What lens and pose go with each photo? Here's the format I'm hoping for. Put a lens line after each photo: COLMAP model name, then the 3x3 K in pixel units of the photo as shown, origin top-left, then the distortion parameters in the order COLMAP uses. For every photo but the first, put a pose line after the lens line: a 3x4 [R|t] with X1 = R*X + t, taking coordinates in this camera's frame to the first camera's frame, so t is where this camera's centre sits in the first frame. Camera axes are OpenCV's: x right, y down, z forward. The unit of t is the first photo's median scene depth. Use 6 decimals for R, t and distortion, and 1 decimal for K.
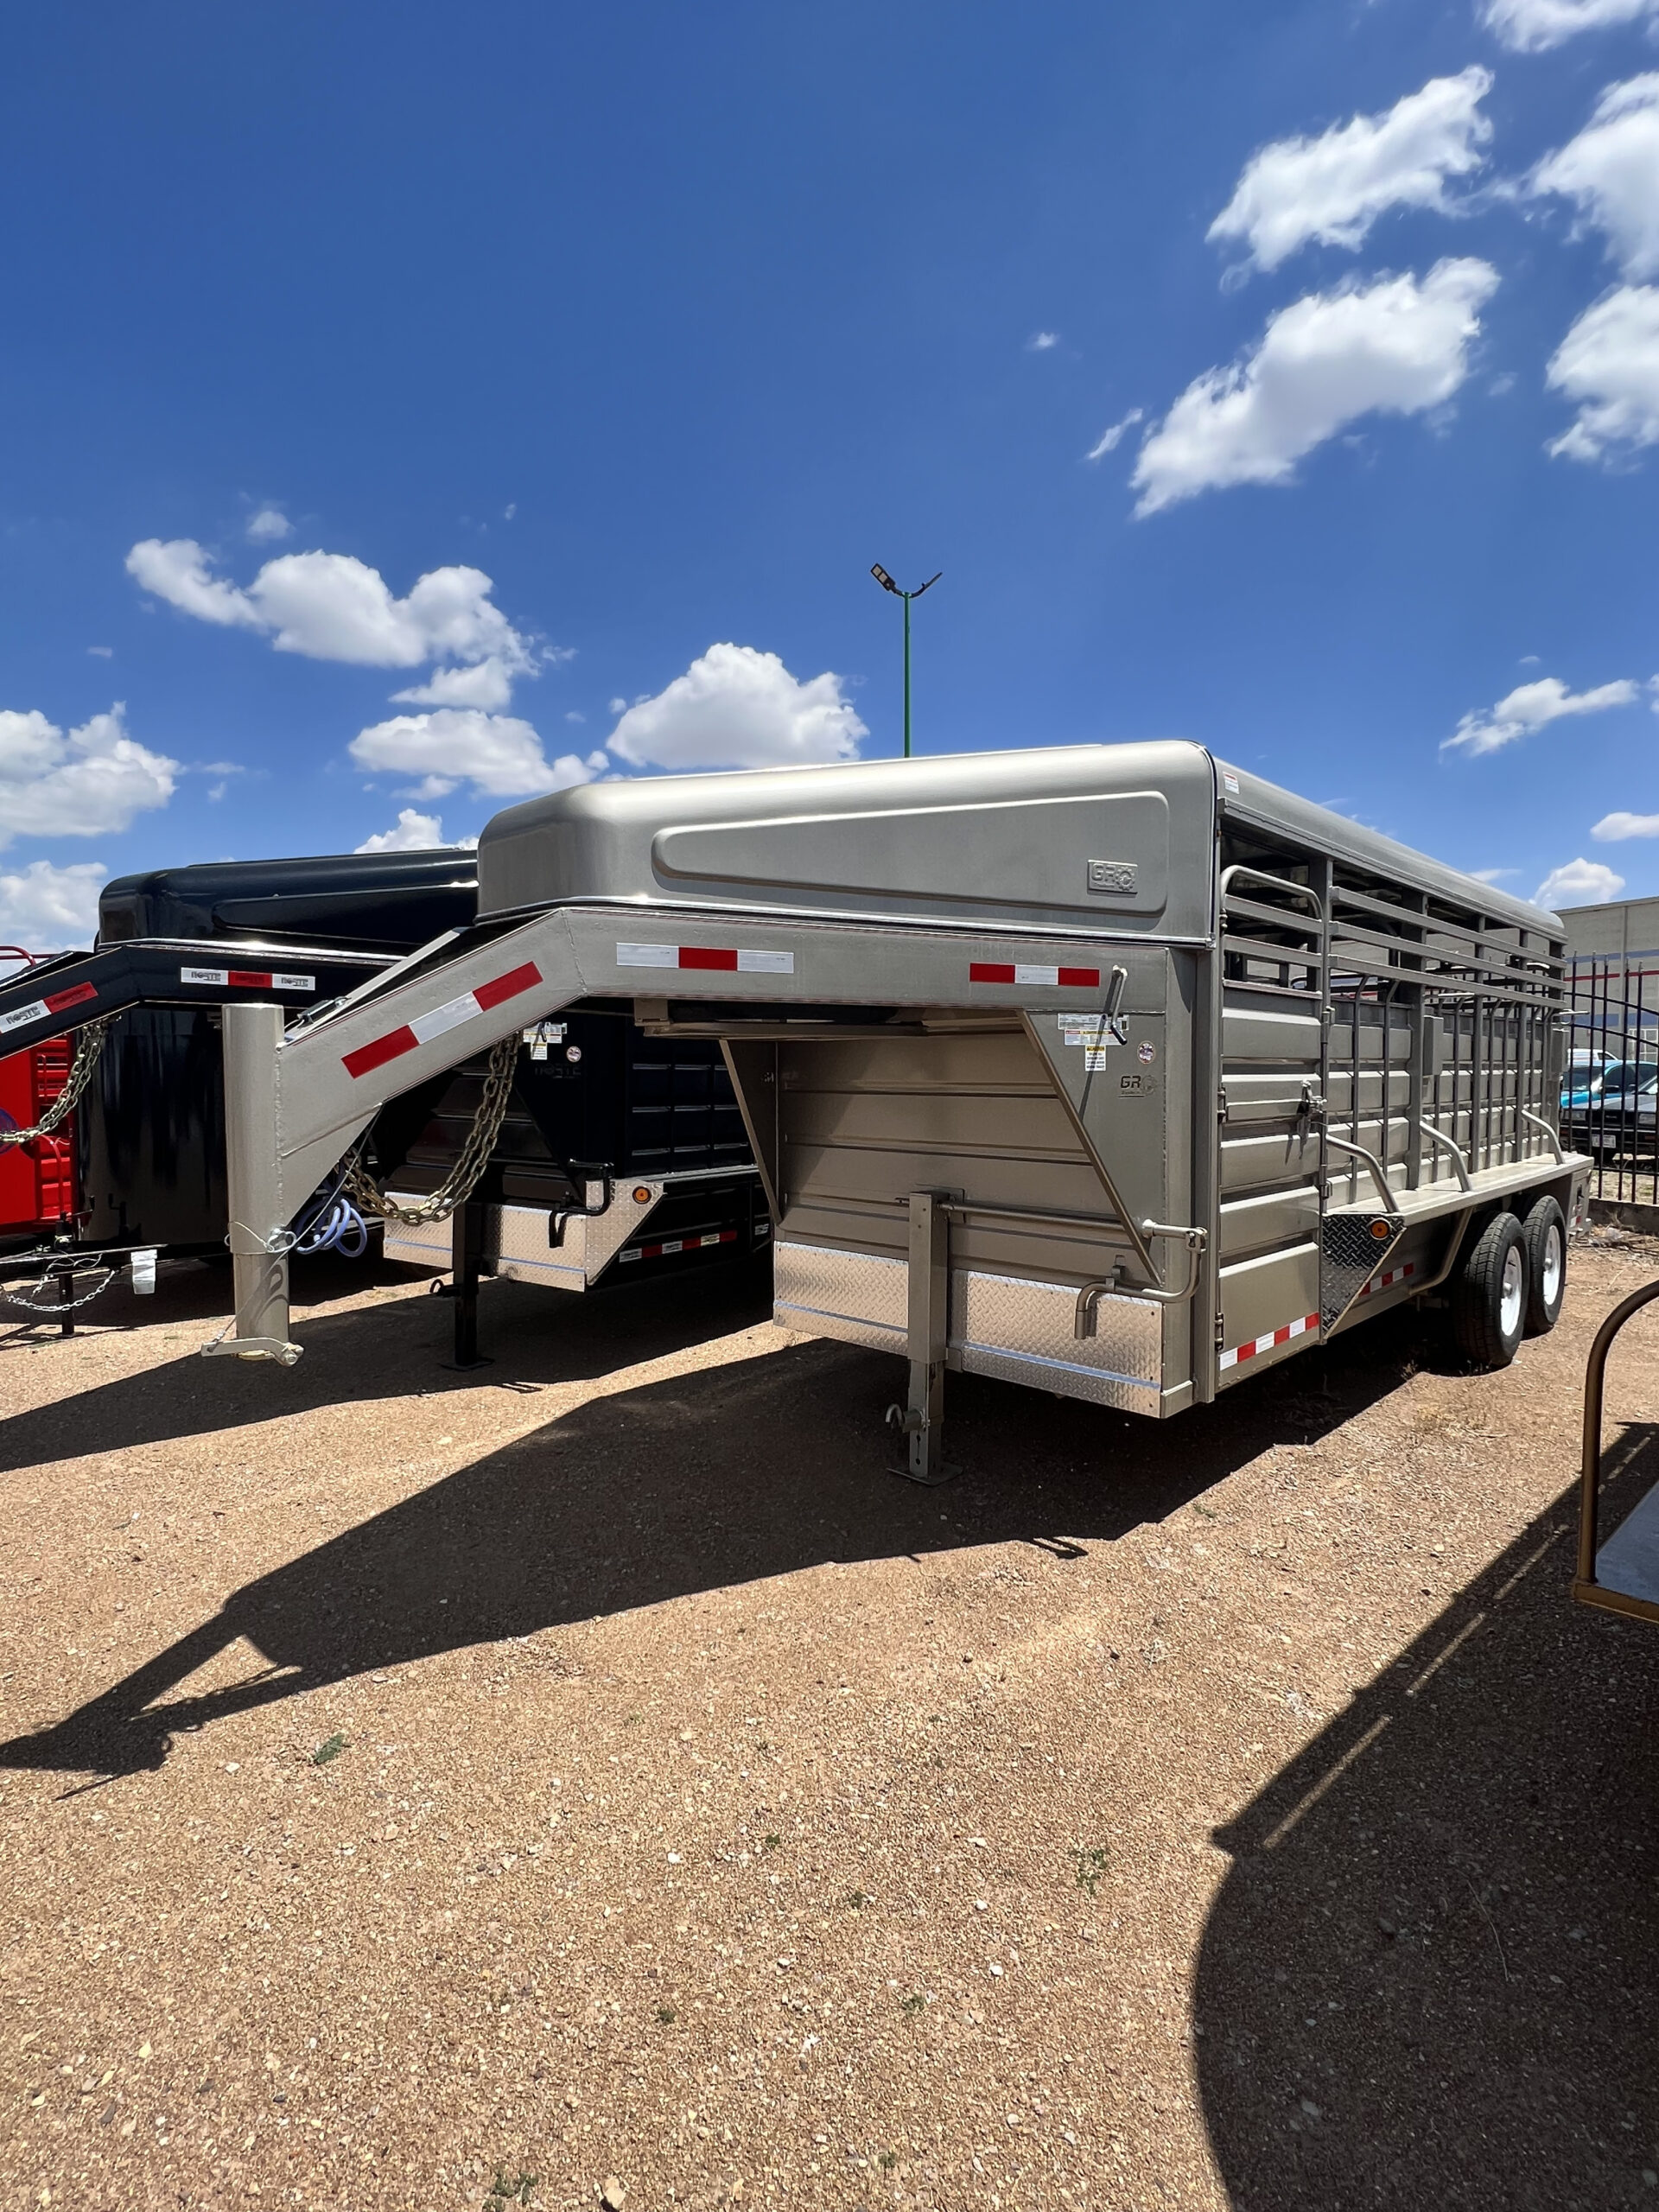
lens RADIAL K [[1090.4, 0, 816.0], [0, 1090.4, 1112.6], [0, 0, 1]] dist [0.009764, -0.008226]
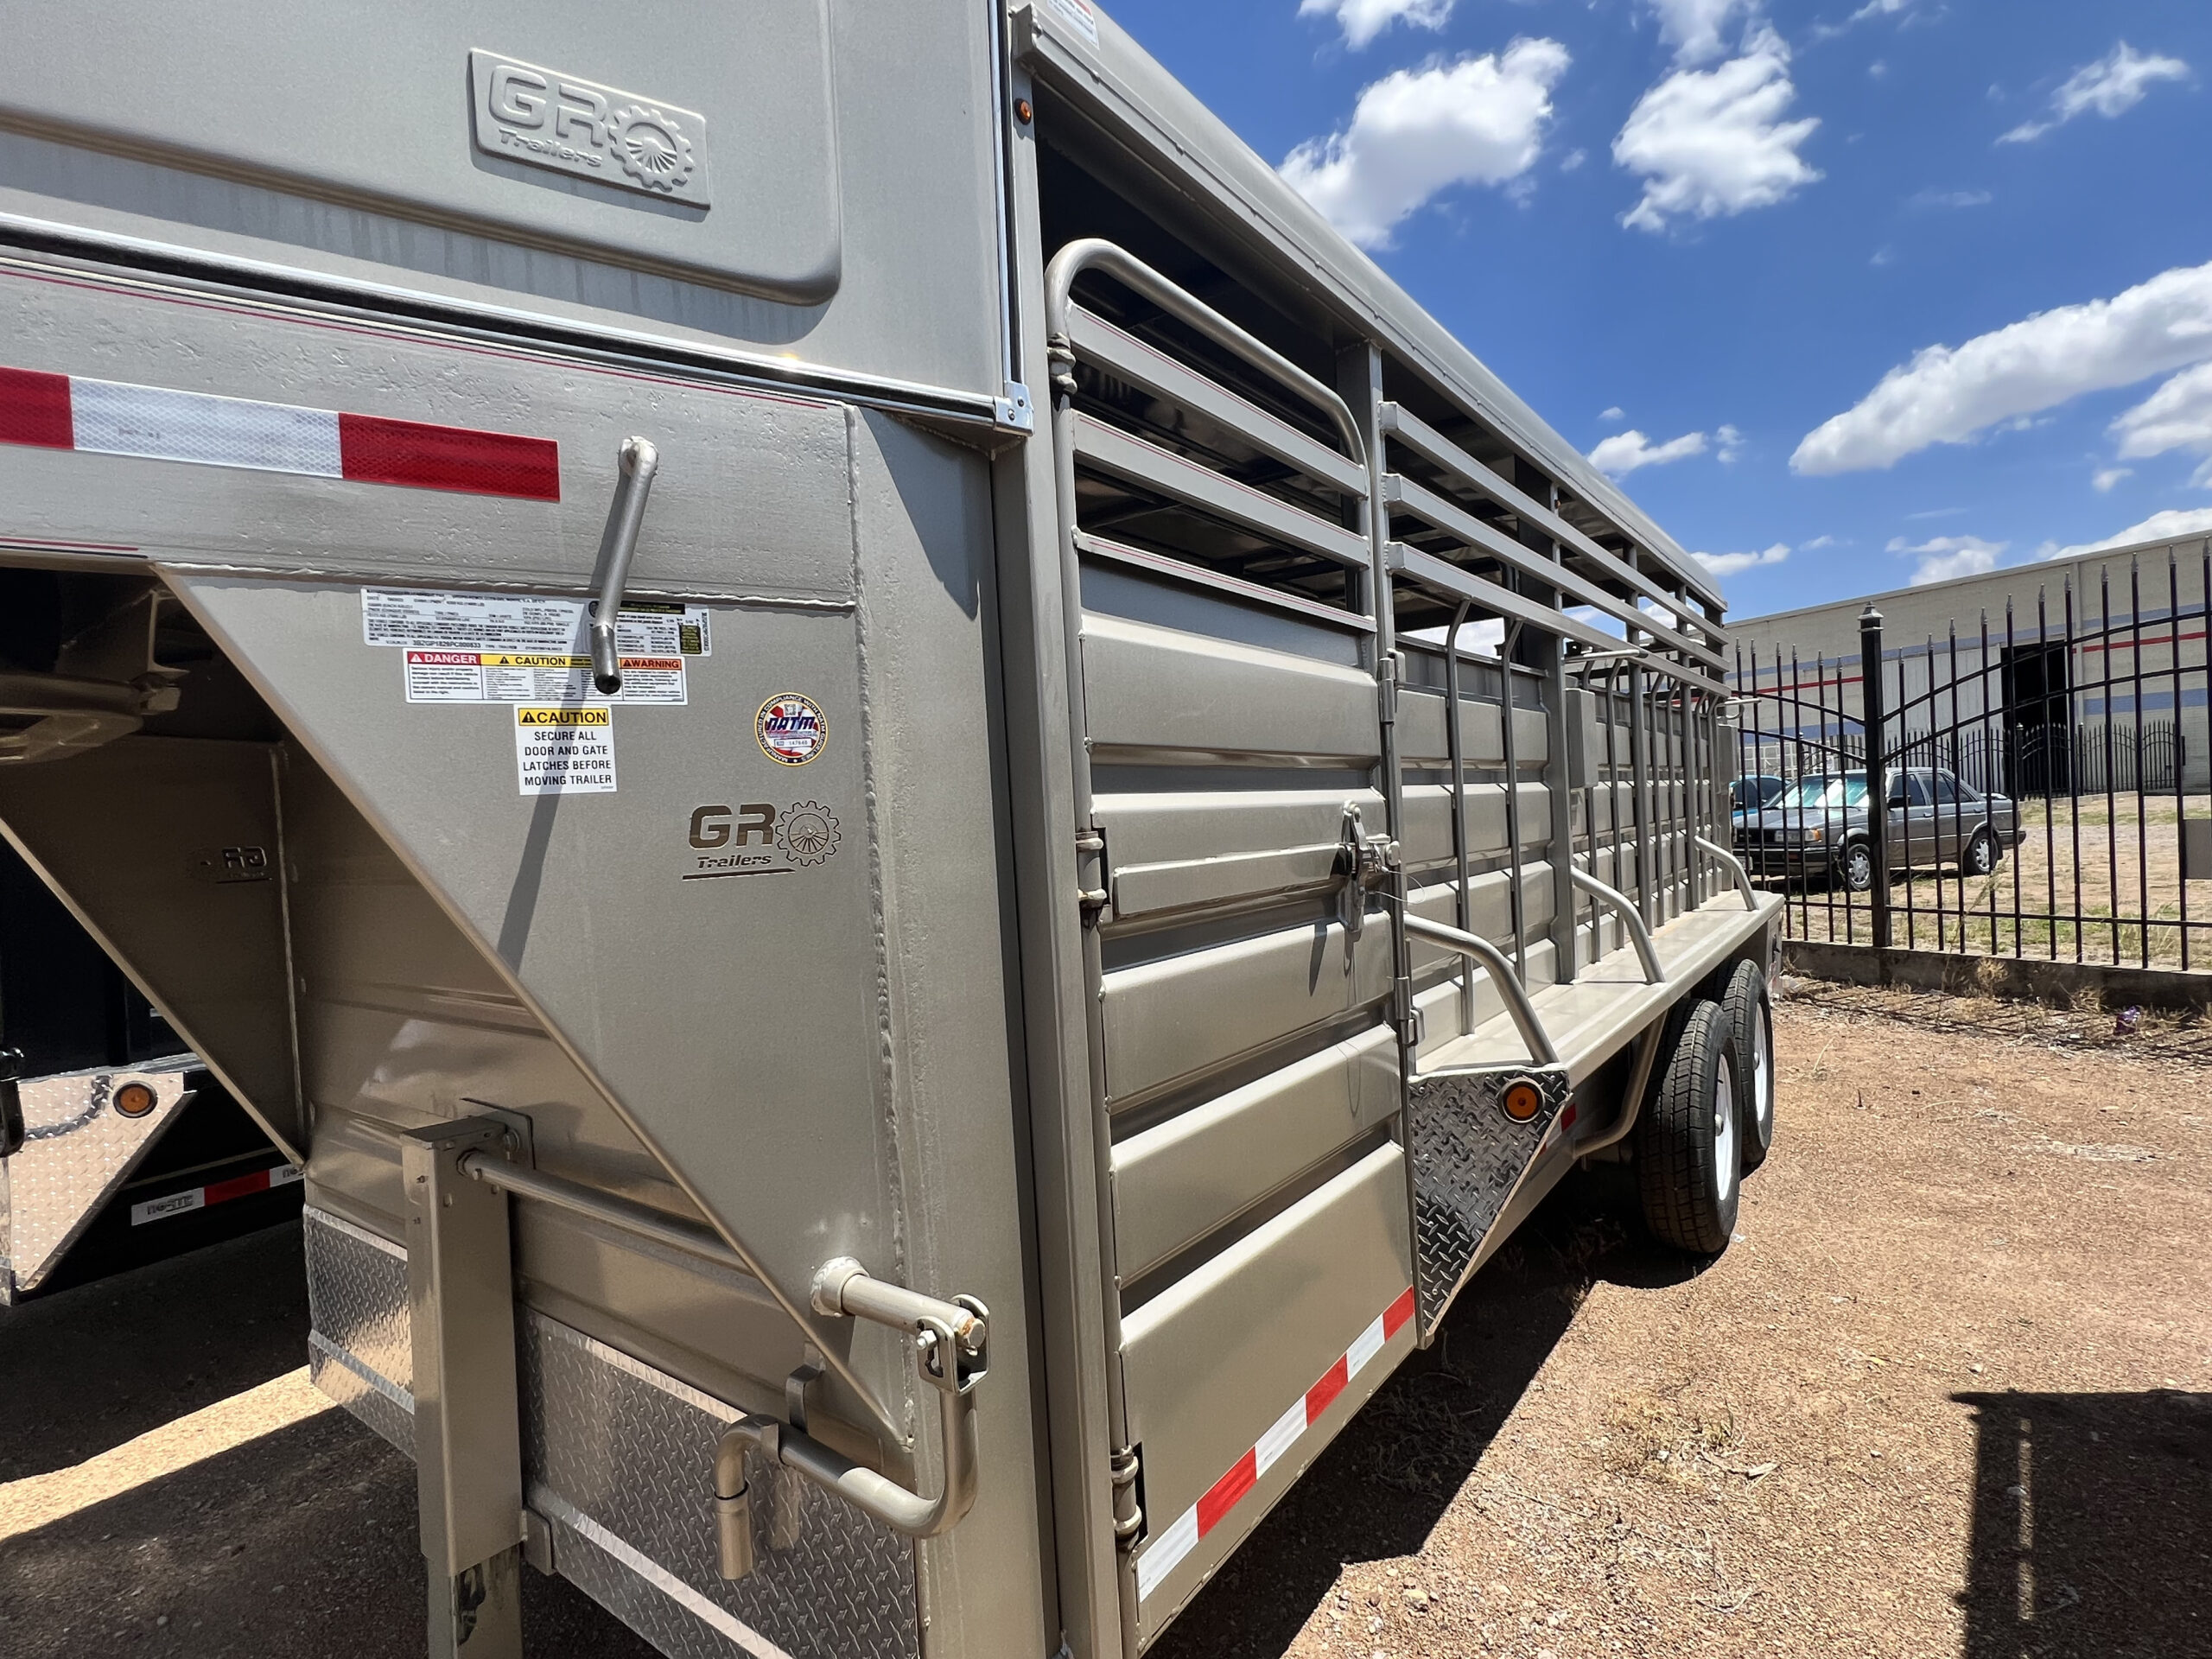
lens RADIAL K [[1090.4, 0, 1100.7], [0, 1090.4, 846.3], [0, 0, 1]] dist [0.009764, -0.008226]
pose [[0.991351, -0.054409, 0.119423, 0.272900], [0.056893, 0.998227, -0.017484, -0.008706], [-0.118260, 0.024127, 0.992689, 0.526193]]
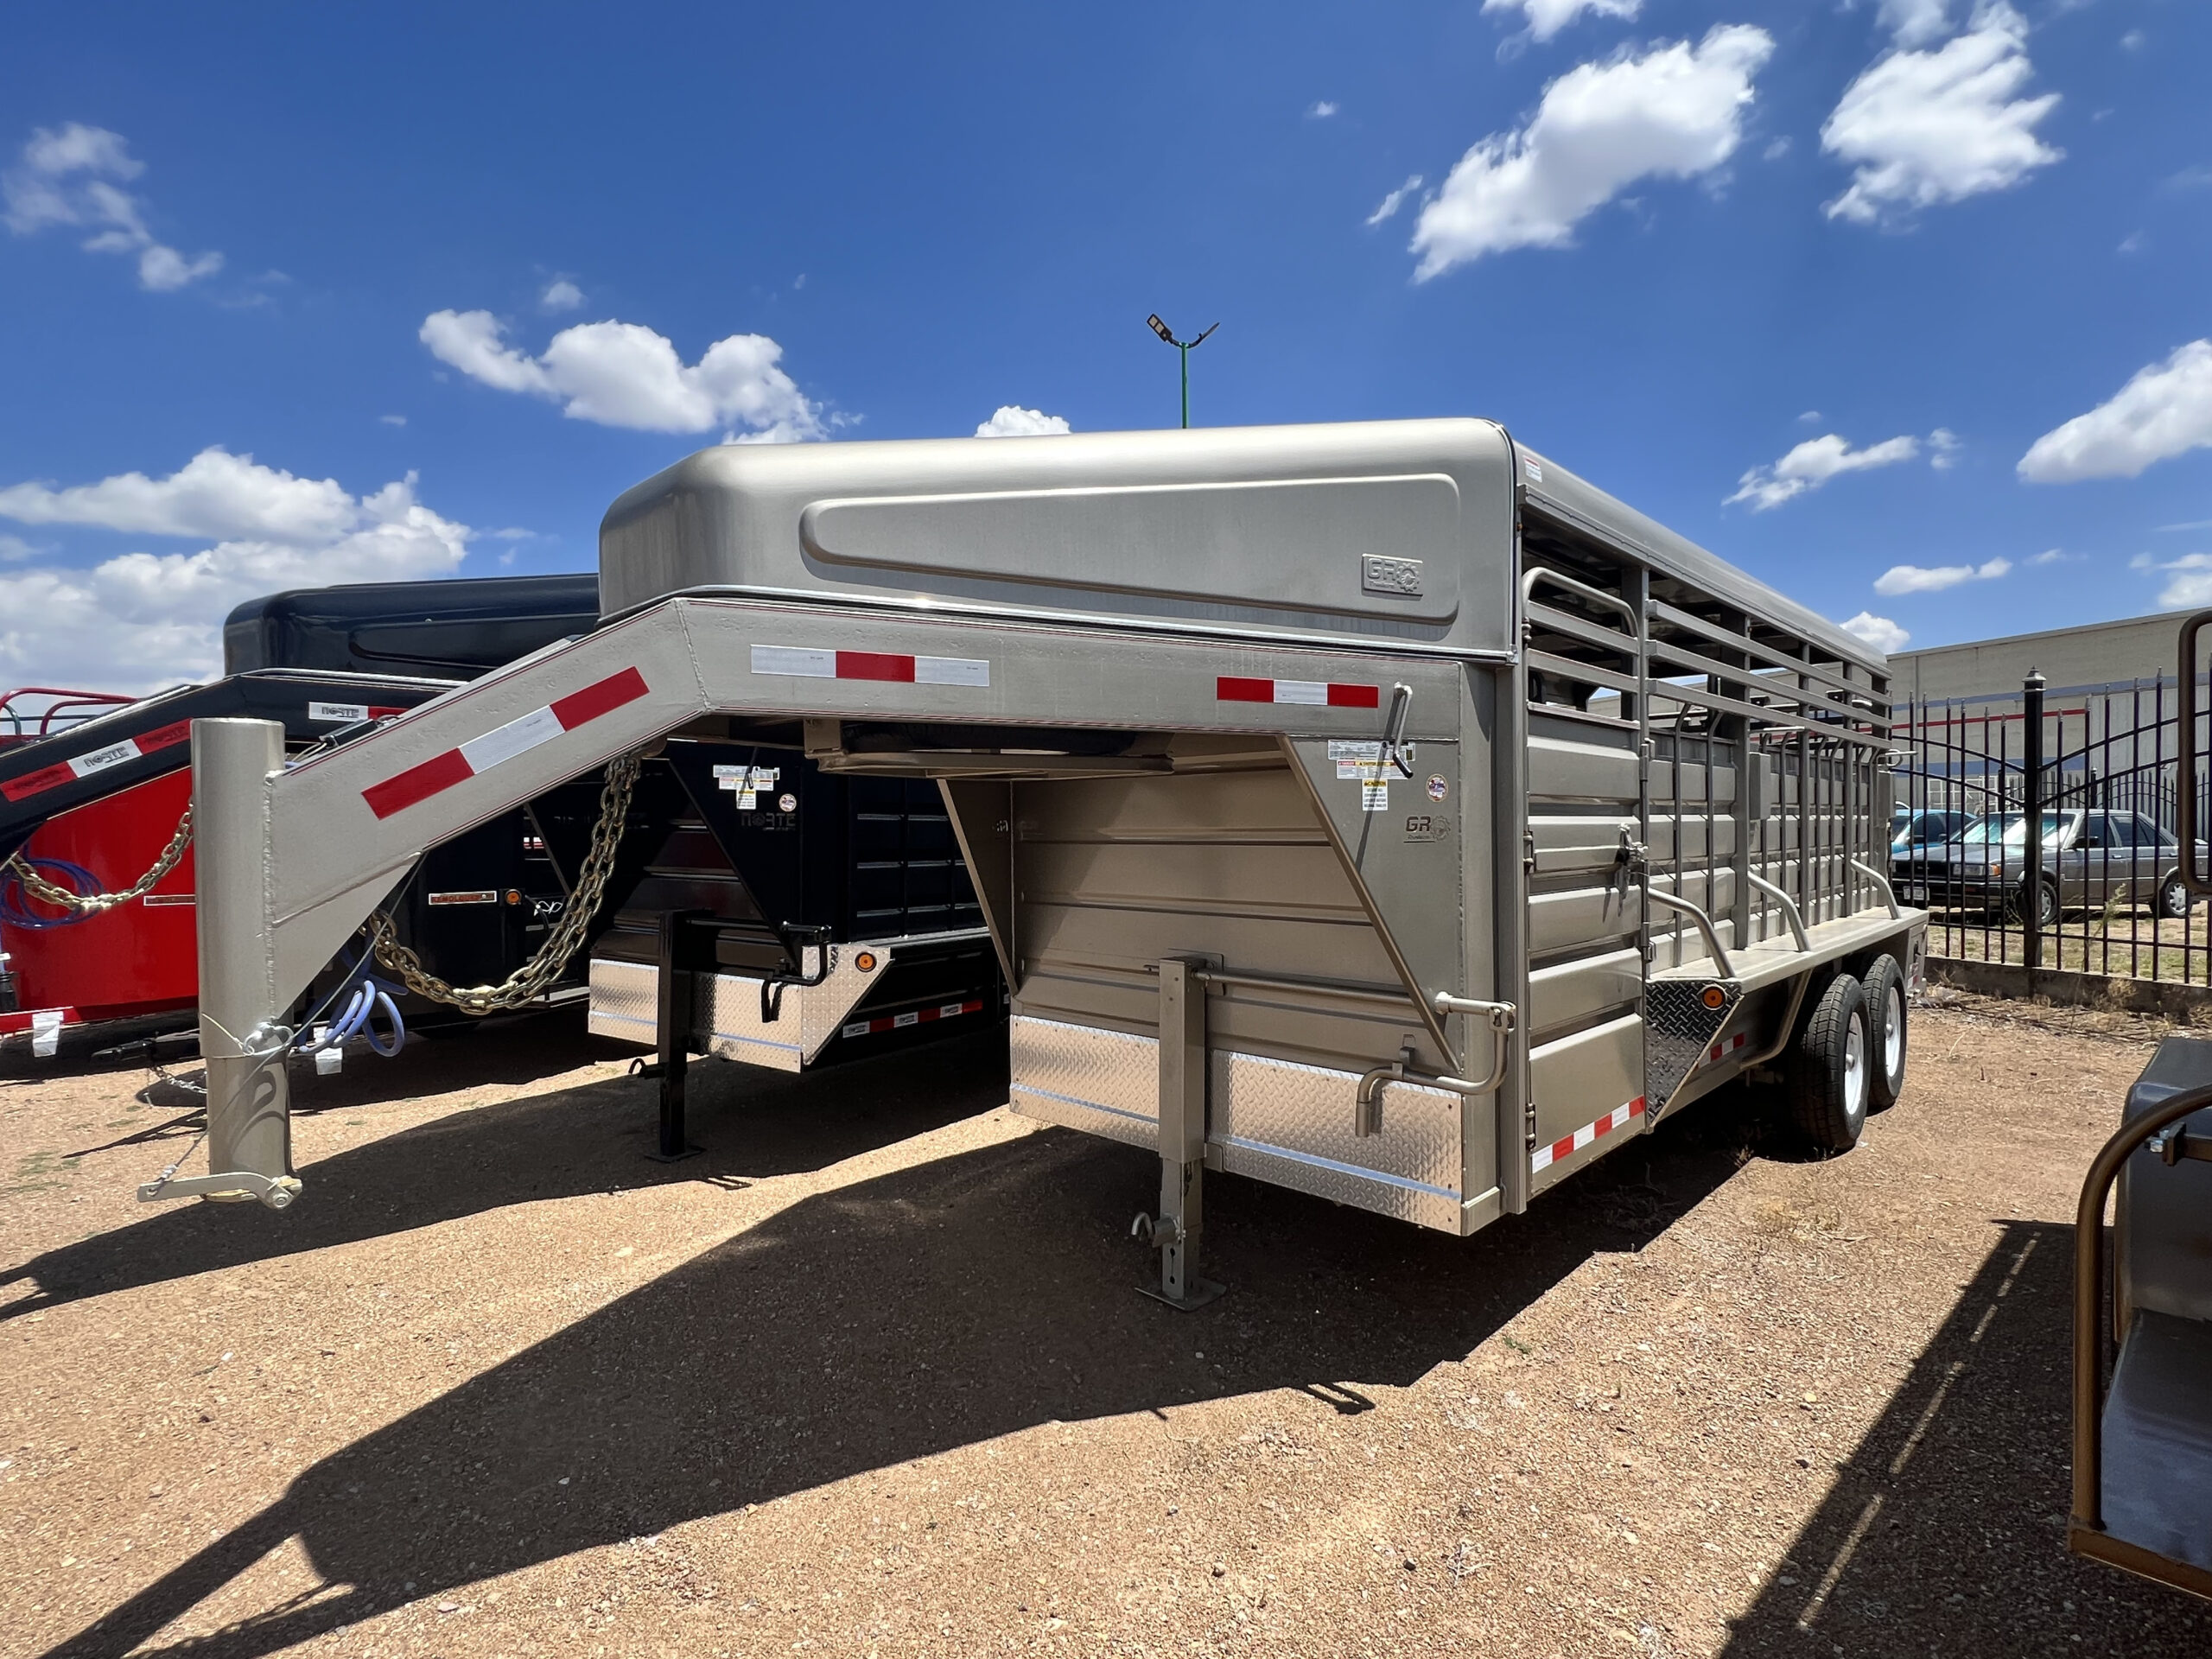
lens RADIAL K [[1090.4, 0, 1100.2], [0, 1090.4, 838.4], [0, 0, 1]] dist [0.009764, -0.008226]
pose [[0.999961, -0.007456, -0.004672, 0.040137], [0.007313, 0.999523, -0.030003, 0.004269], [0.004894, 0.029968, 0.999539, 0.136139]]
